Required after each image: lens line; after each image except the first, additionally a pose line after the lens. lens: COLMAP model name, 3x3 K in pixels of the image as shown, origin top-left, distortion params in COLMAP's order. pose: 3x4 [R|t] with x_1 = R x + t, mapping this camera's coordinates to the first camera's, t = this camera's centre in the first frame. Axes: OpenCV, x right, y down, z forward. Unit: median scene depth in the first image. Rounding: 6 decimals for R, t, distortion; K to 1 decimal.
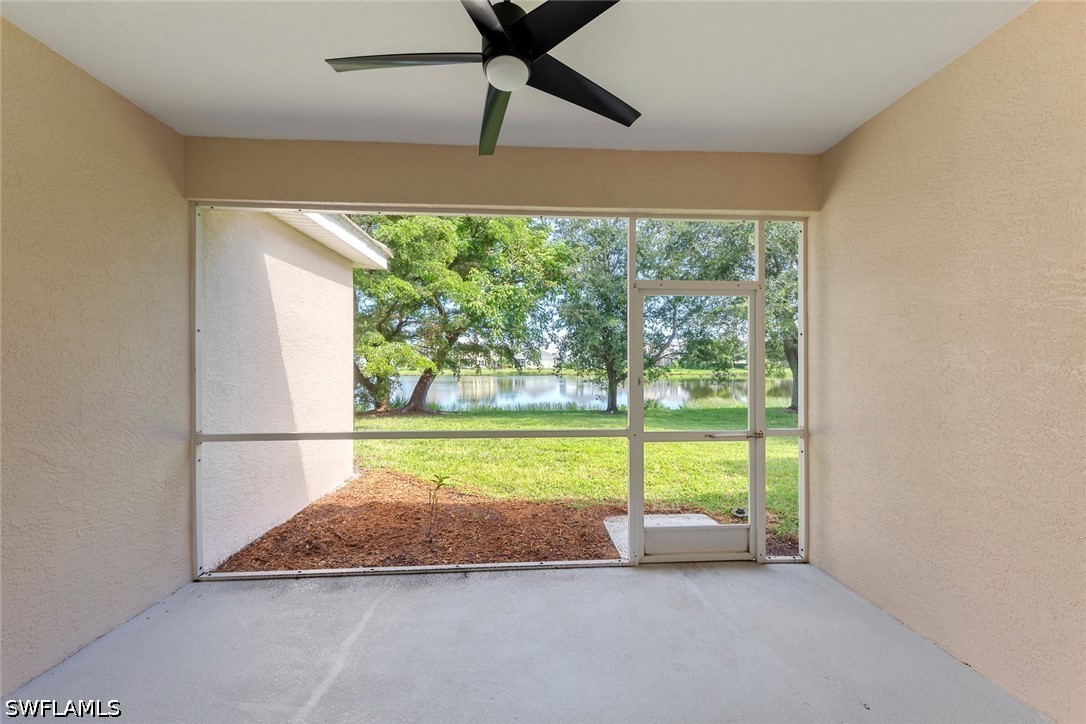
lens RADIAL K [[397.2, 0, 544.1], [0, 397.2, 359.3], [0, 0, 1]] dist [0.009353, -0.001209]
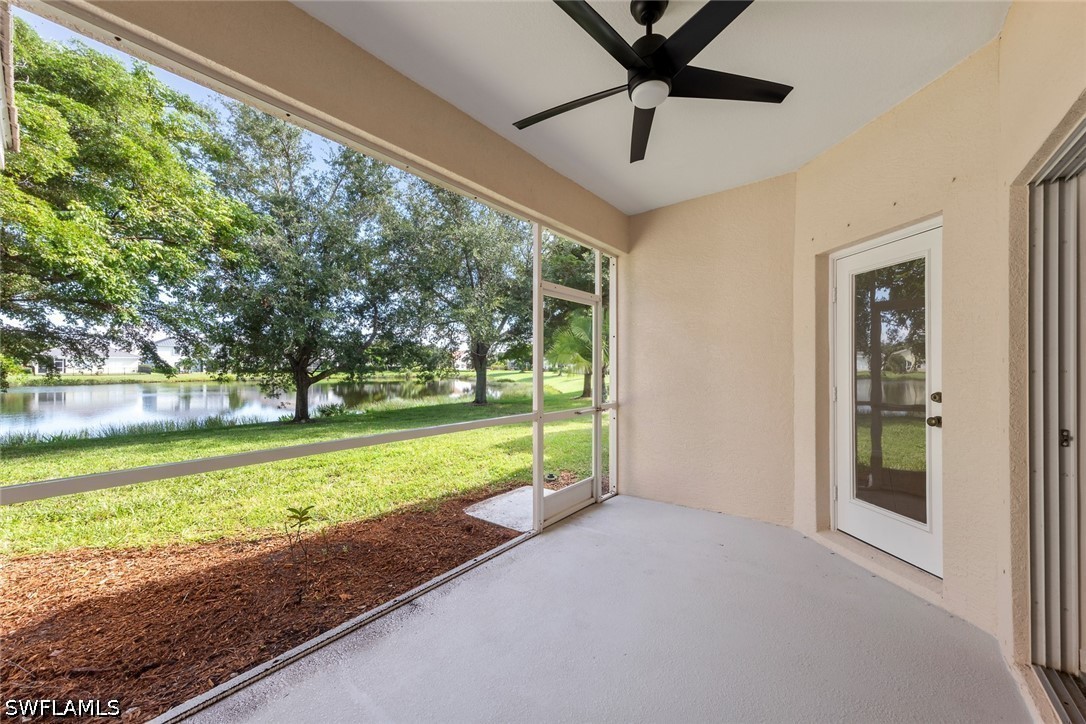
lens RADIAL K [[397.2, 0, 551.6], [0, 397.2, 365.6], [0, 0, 1]] dist [0.009353, -0.001209]
pose [[0.662382, 0.003058, 0.749160, -0.152549], [-0.008506, 0.999958, 0.003439, 0.010171], [-0.749118, -0.008650, 0.662380, 0.059136]]
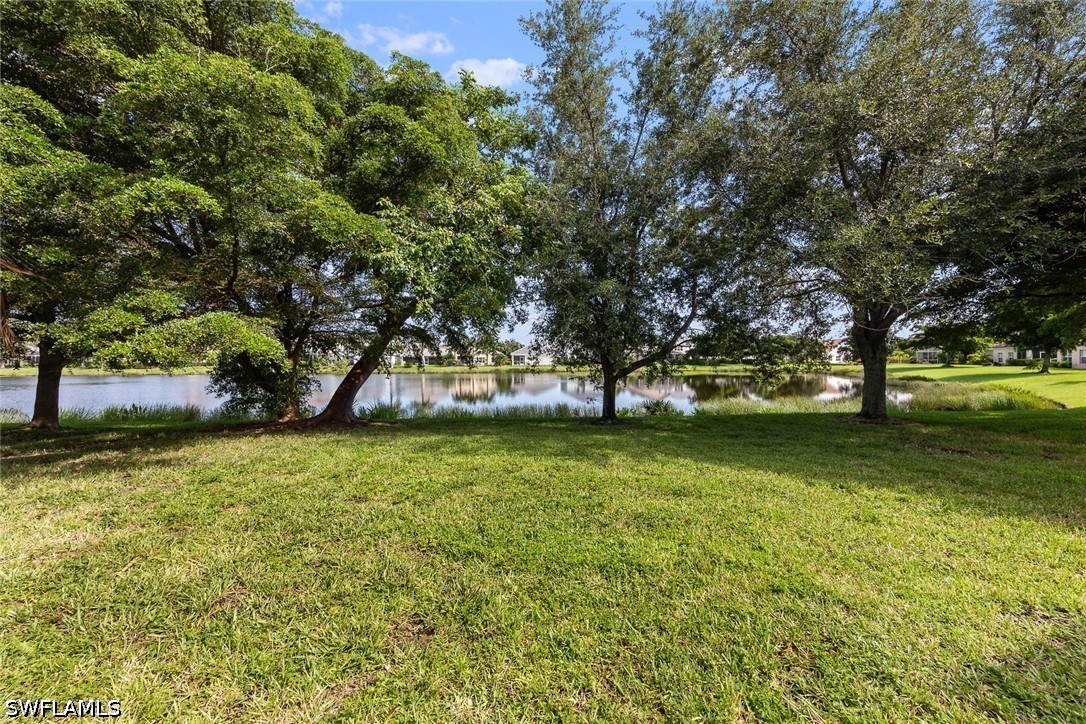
lens RADIAL K [[397.2, 0, 541.3], [0, 397.2, 356.0], [0, 0, 1]] dist [0.009353, -0.001209]
pose [[0.999889, -0.004894, -0.014054, 0.078592], [0.004867, 0.999986, -0.002014, 0.020079], [0.014063, 0.001945, 0.999899, 0.368050]]
